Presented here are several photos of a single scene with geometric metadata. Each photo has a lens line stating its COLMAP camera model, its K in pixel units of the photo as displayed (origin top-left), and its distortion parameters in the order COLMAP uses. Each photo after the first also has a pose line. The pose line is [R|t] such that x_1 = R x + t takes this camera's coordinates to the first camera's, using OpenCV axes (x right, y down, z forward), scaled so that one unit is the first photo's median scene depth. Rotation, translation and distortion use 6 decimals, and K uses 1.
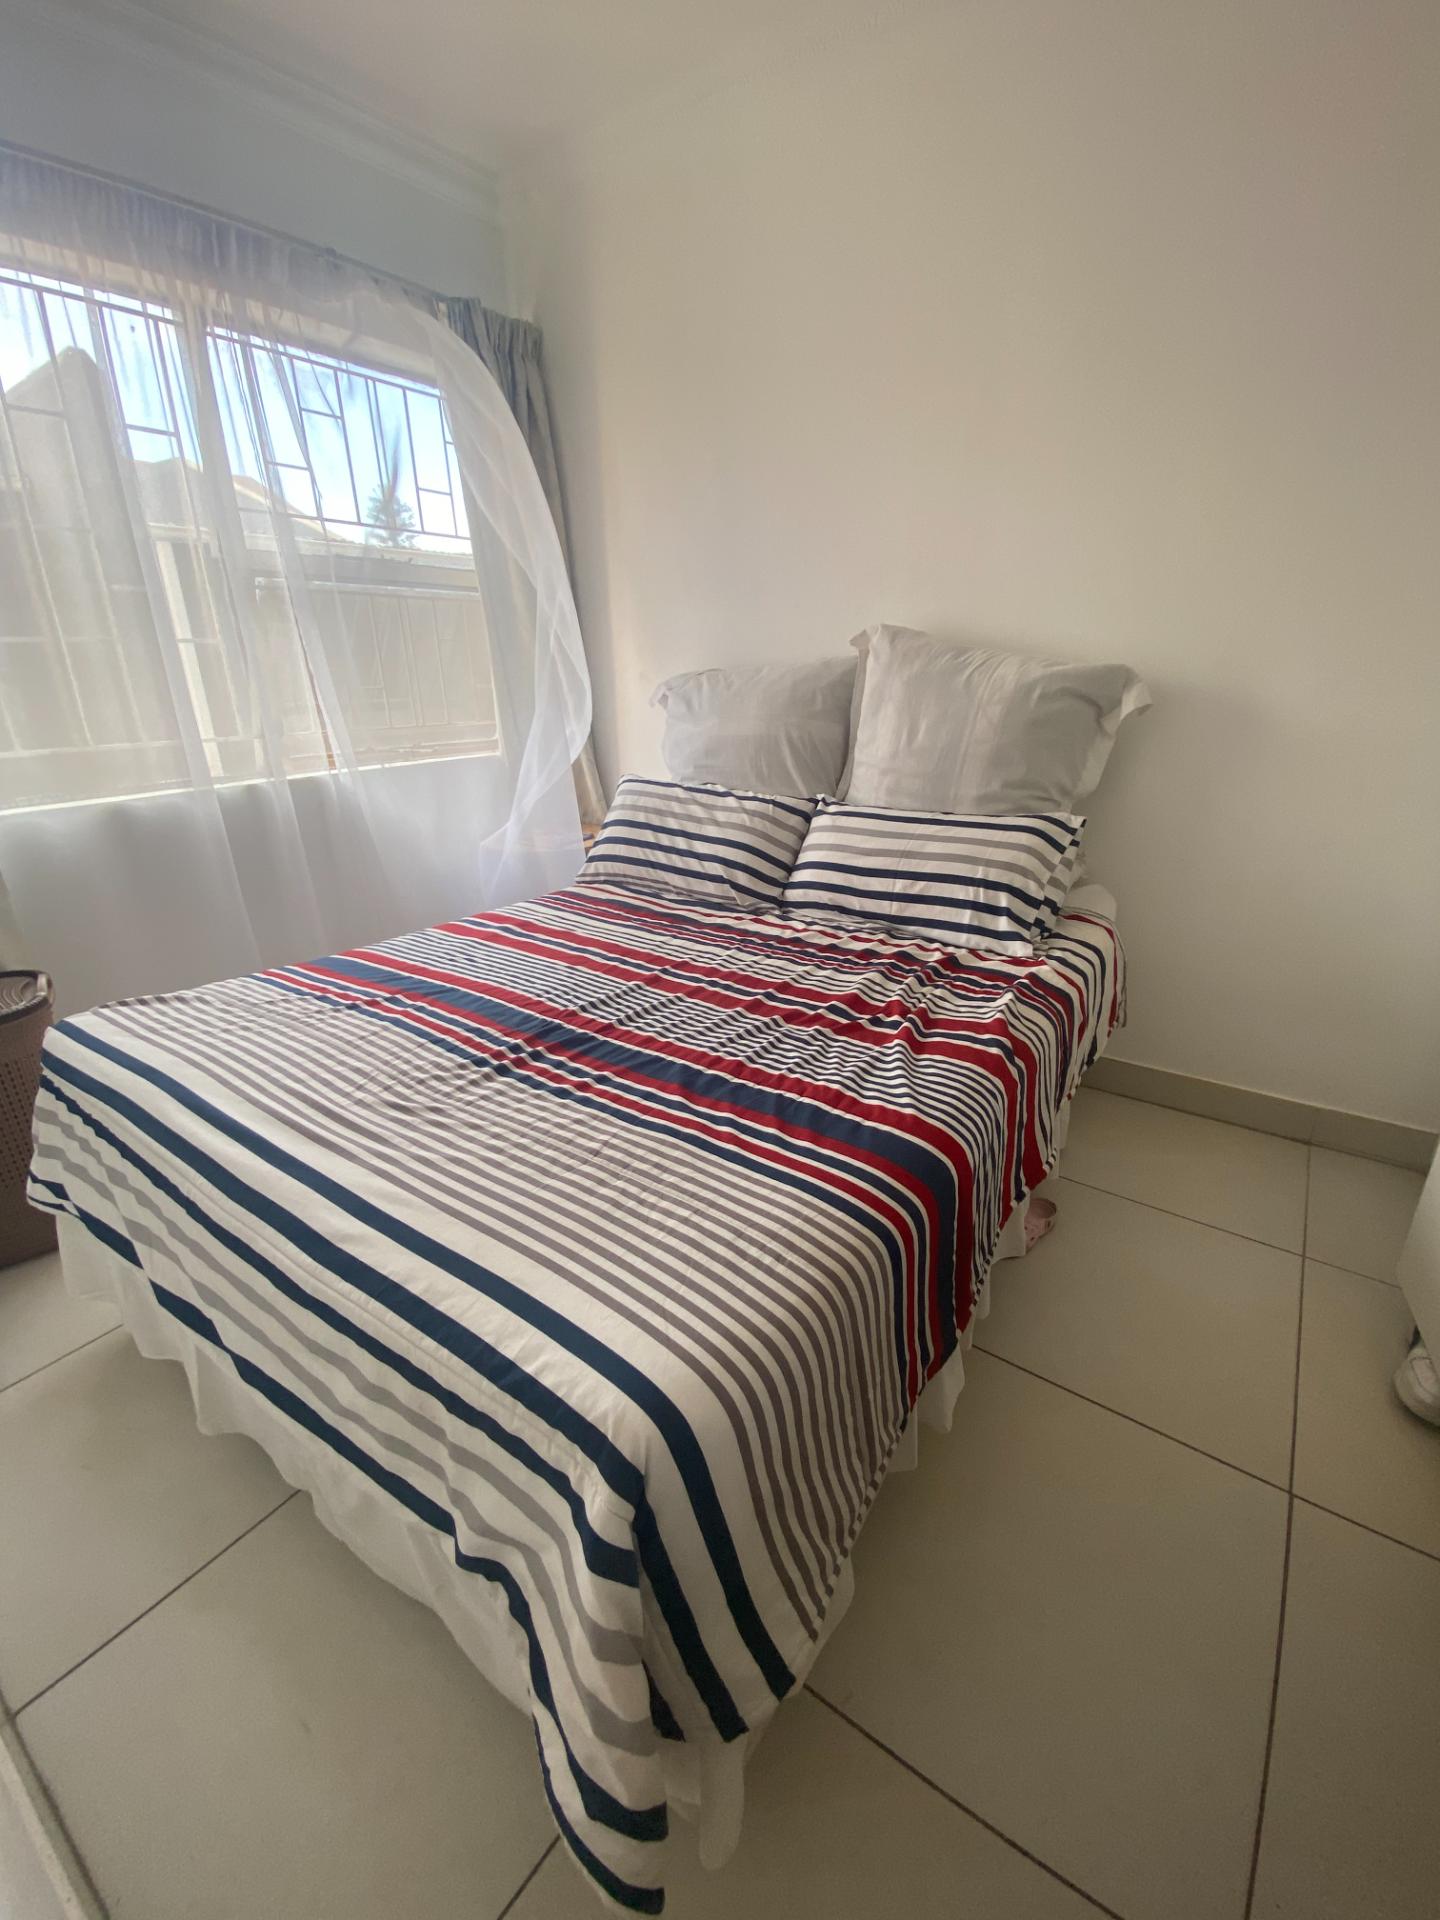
lens RADIAL K [[774.5, 0, 725.4], [0, 774.5, 967.4], [0, 0, 1]] dist [0.030114, -0.027680]
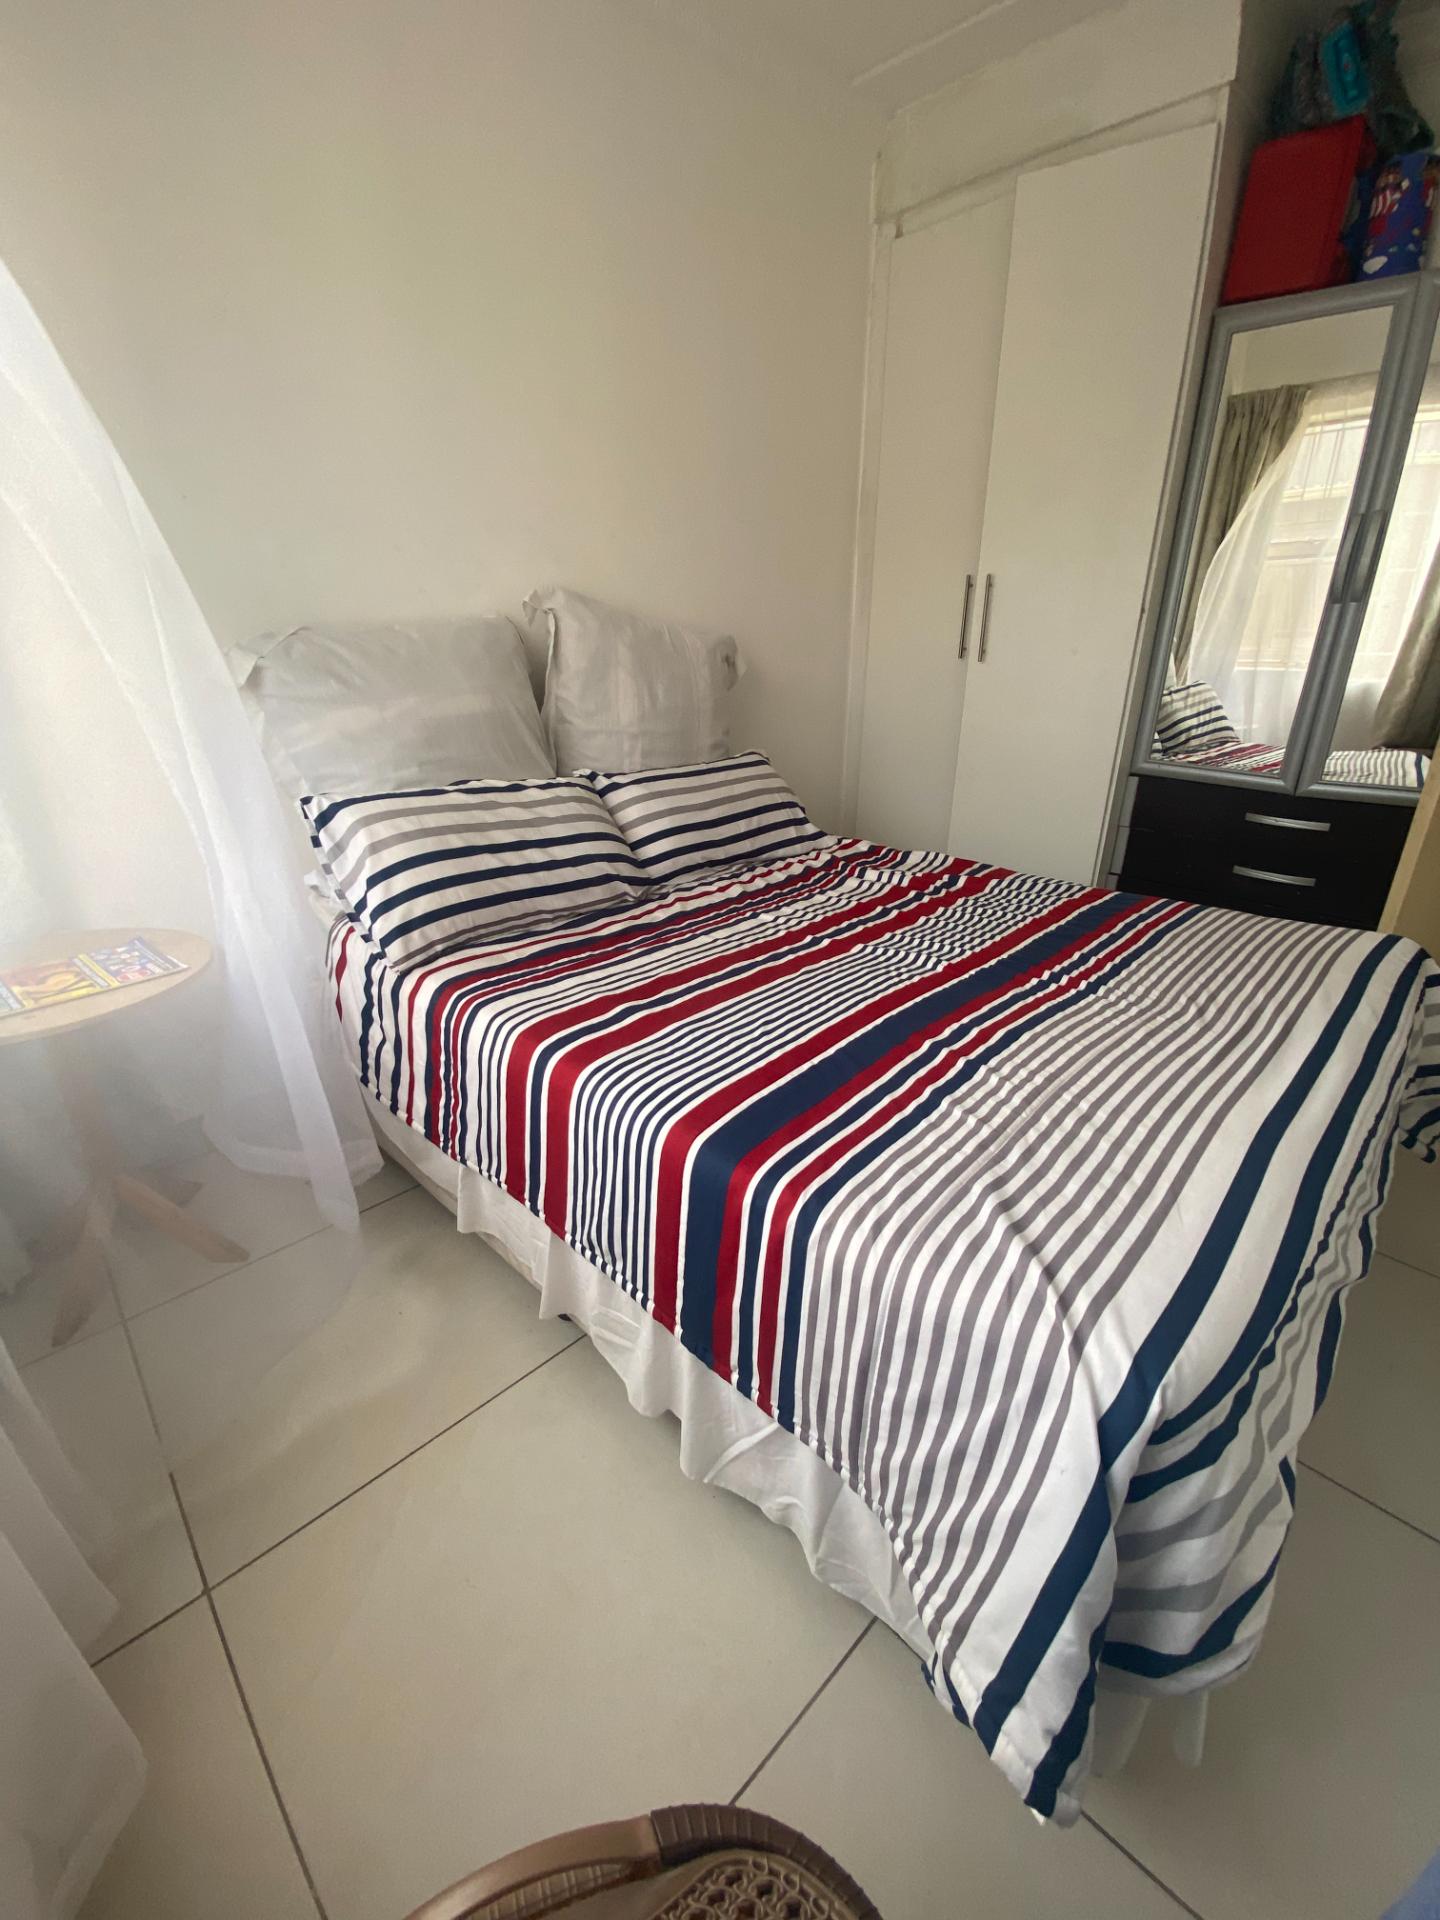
lens RADIAL K [[774.5, 0, 725.4], [0, 774.5, 967.4], [0, 0, 1]] dist [0.030114, -0.027680]
pose [[0.144061, -0.356283, 0.923206, -0.814562], [0.345189, 0.892429, 0.290541, -0.231932], [-0.927411, 0.276825, 0.251549, 0.704895]]
